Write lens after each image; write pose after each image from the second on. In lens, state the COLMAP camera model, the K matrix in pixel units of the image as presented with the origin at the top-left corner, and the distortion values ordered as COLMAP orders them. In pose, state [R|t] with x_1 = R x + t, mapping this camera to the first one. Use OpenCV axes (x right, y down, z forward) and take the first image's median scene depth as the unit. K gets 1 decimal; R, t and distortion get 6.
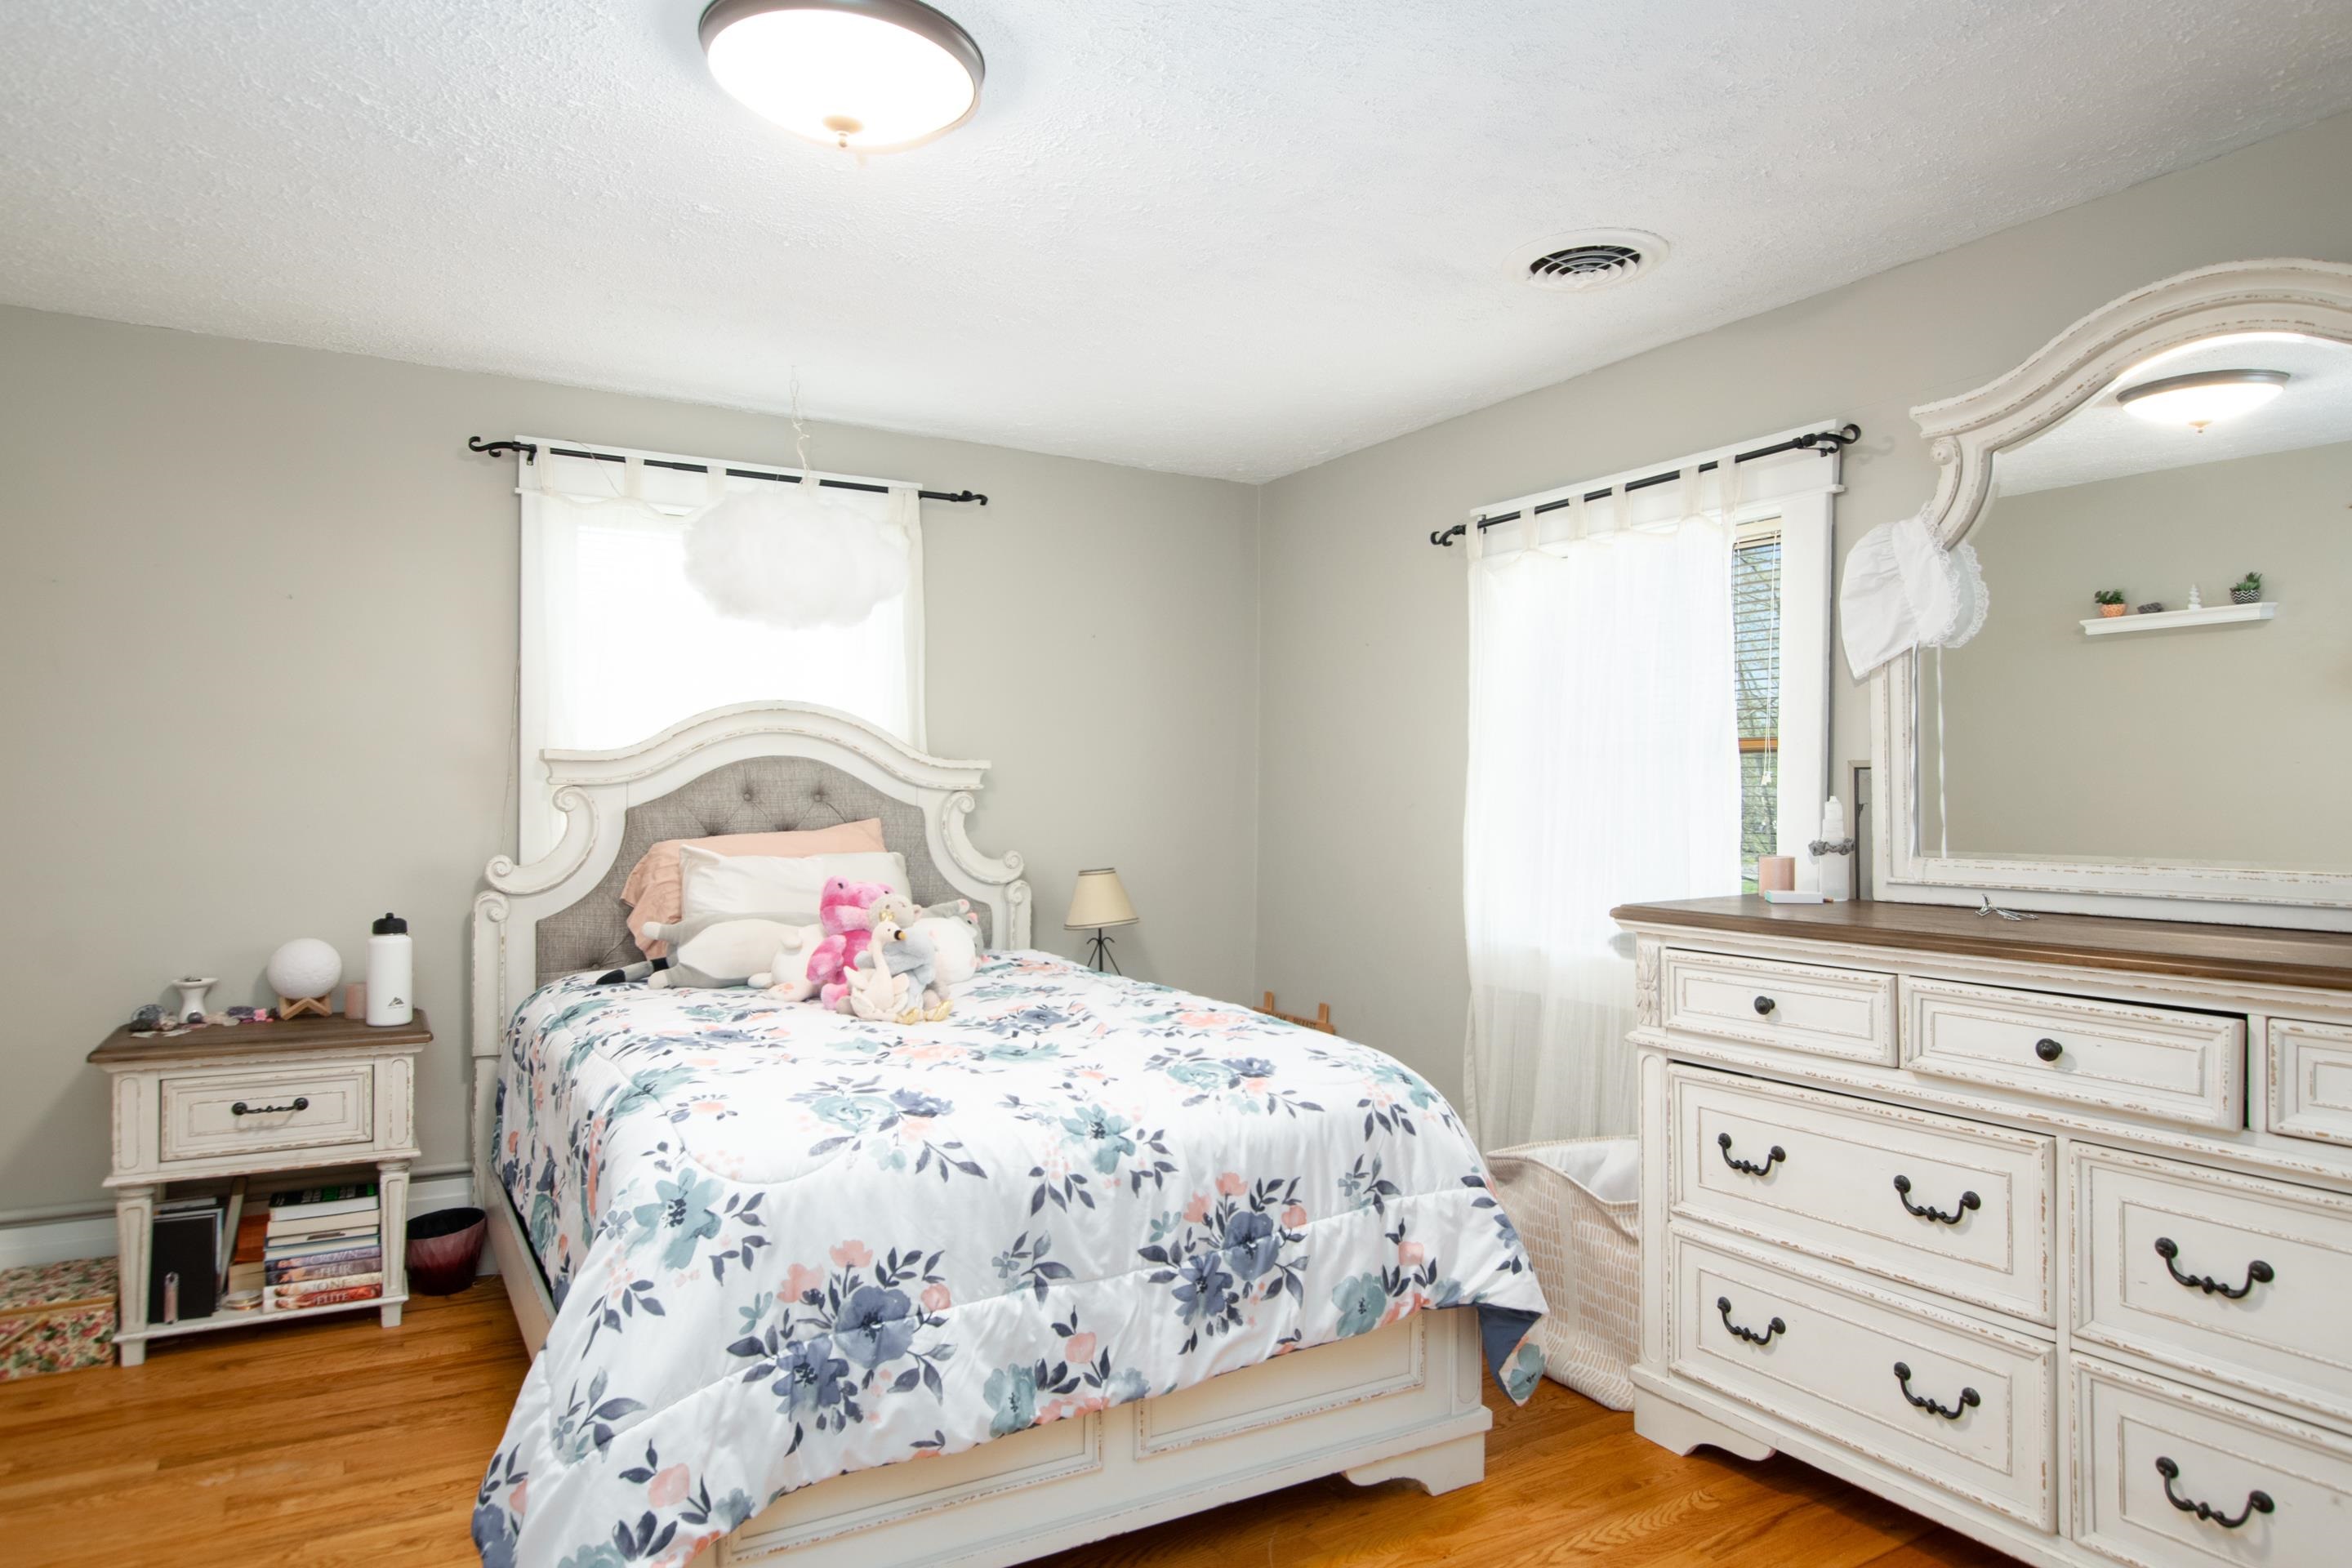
lens RADIAL K [[1432.8, 0, 1176.0], [0, 1432.8, 784.0], [0, 0, 1]] dist [-0.000219, -0.000965]
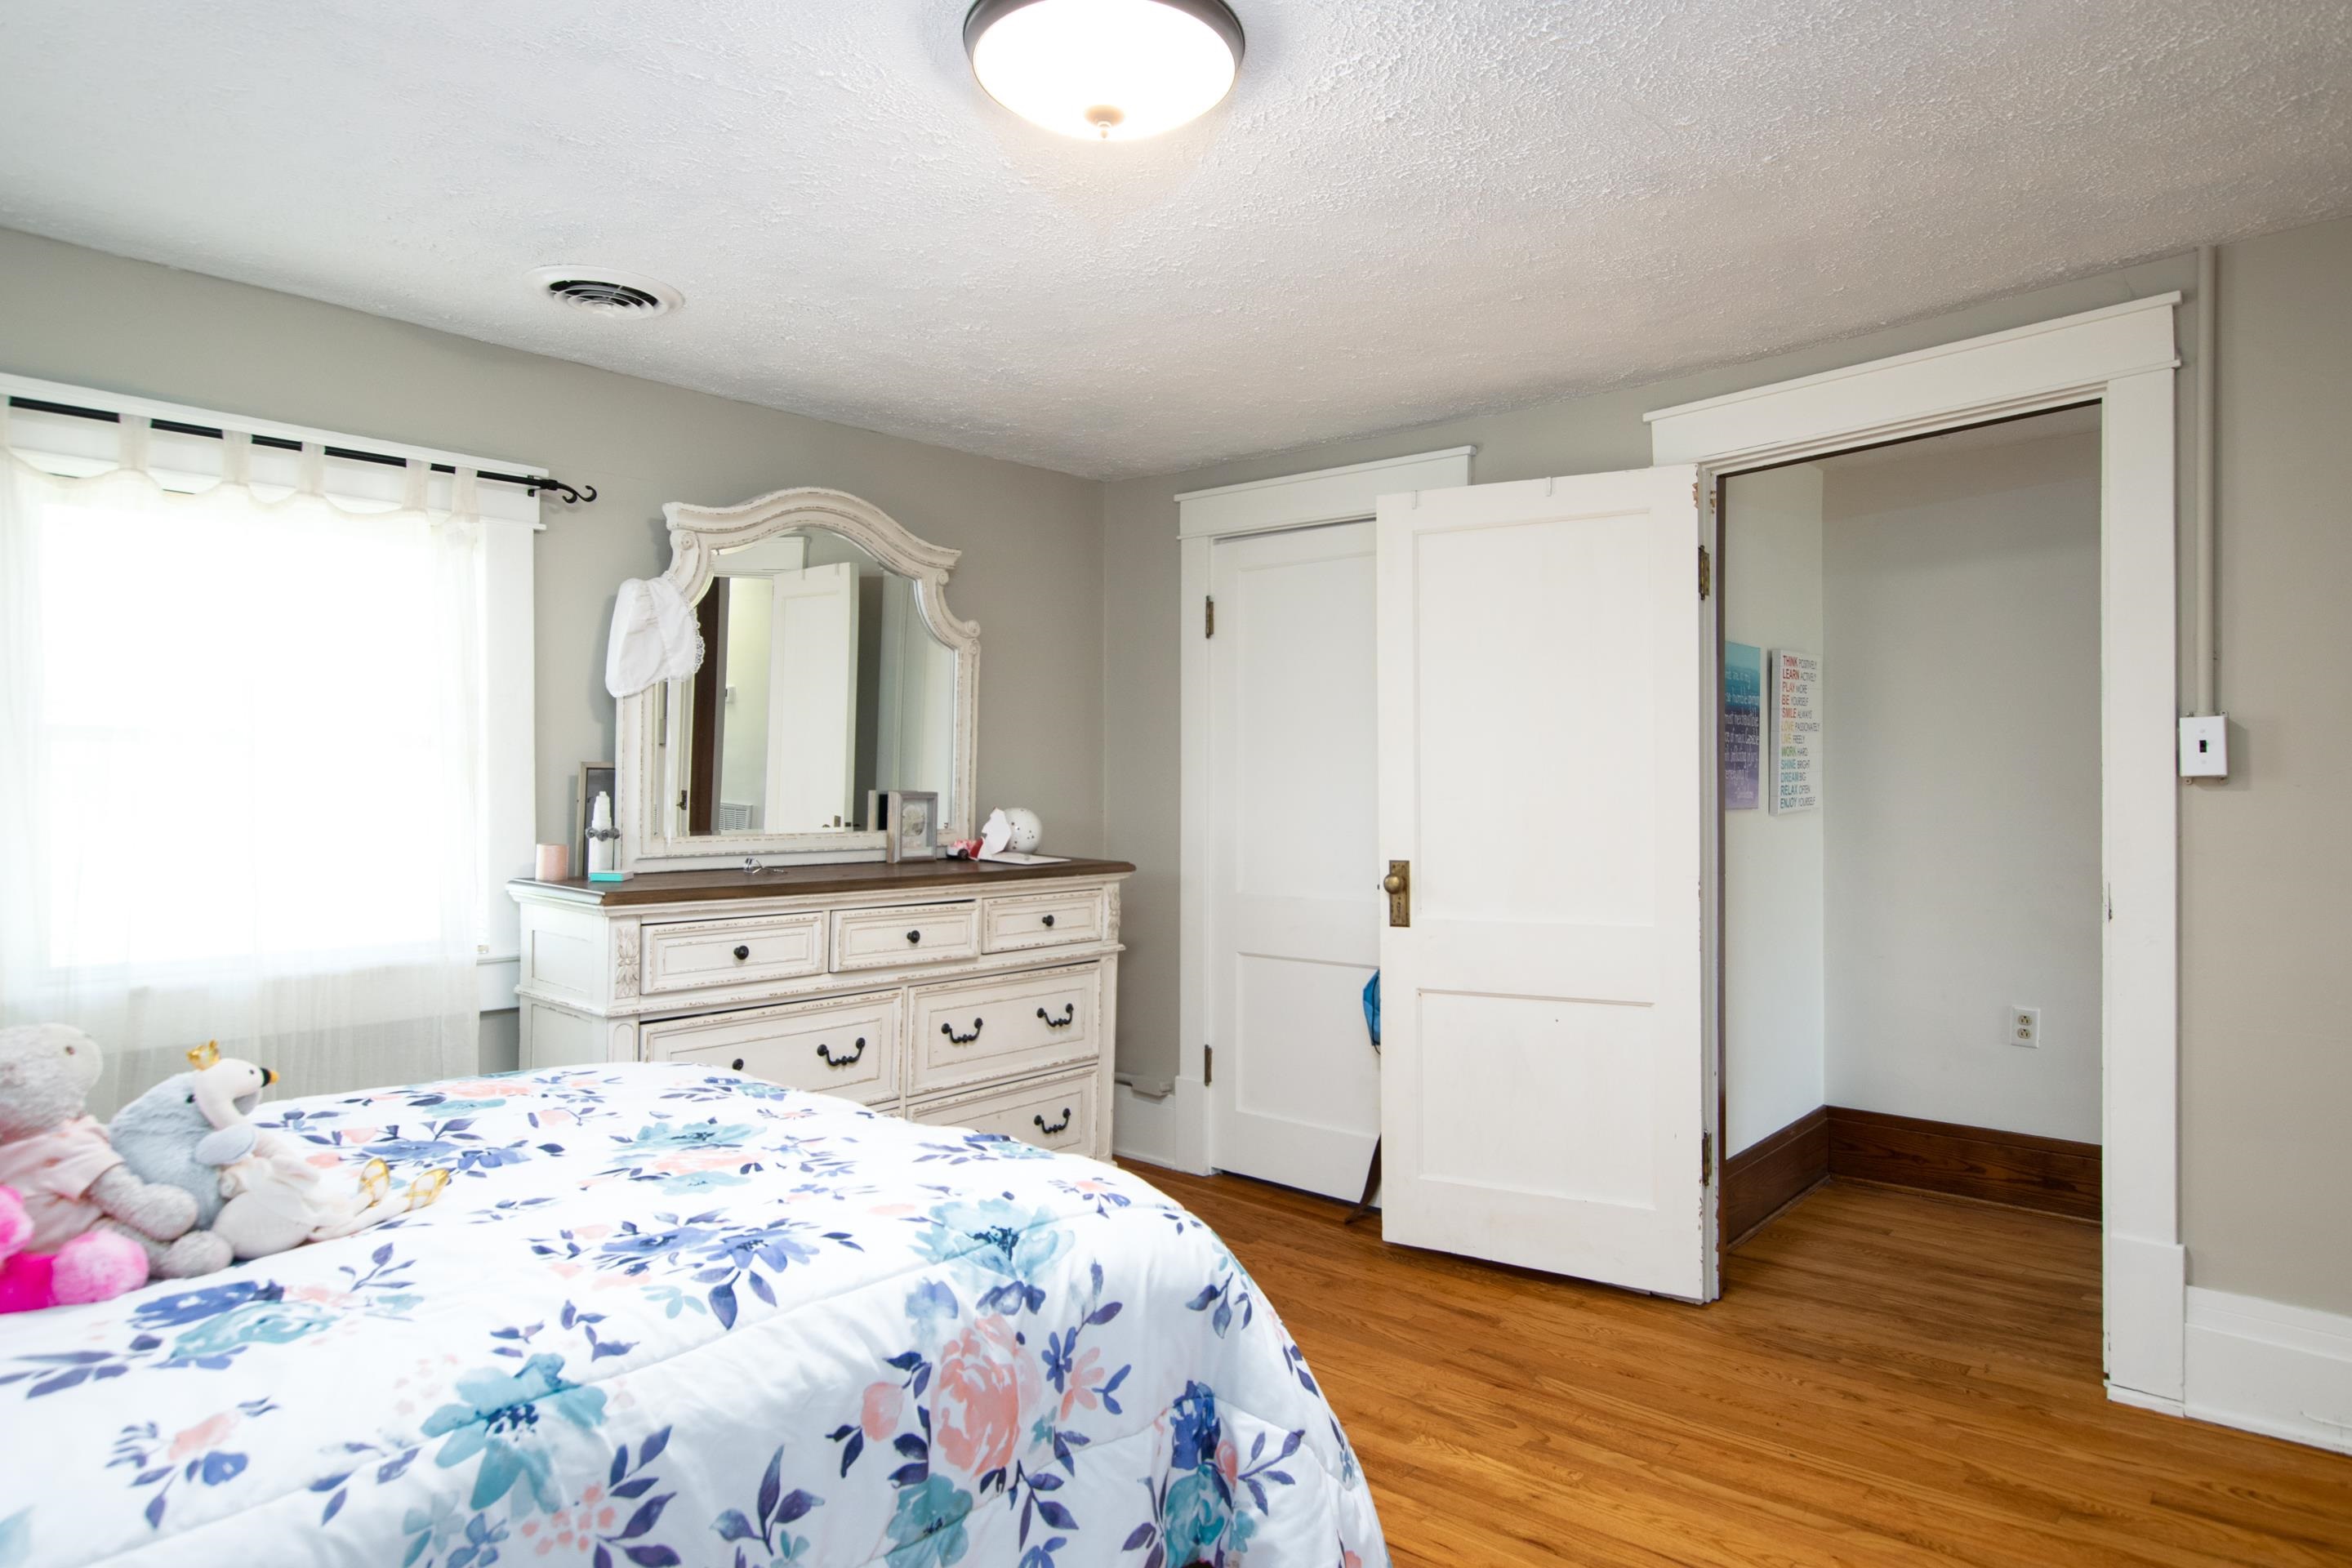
lens RADIAL K [[1432.8, 0, 1176.0], [0, 1432.8, 784.0], [0, 0, 1]] dist [-0.000219, -0.000965]
pose [[-0.339977, 0.001327, 0.940433, -1.036184], [-0.009398, 0.999944, -0.004808, 0.003340], [-0.940387, -0.010473, -0.339946, 1.165987]]
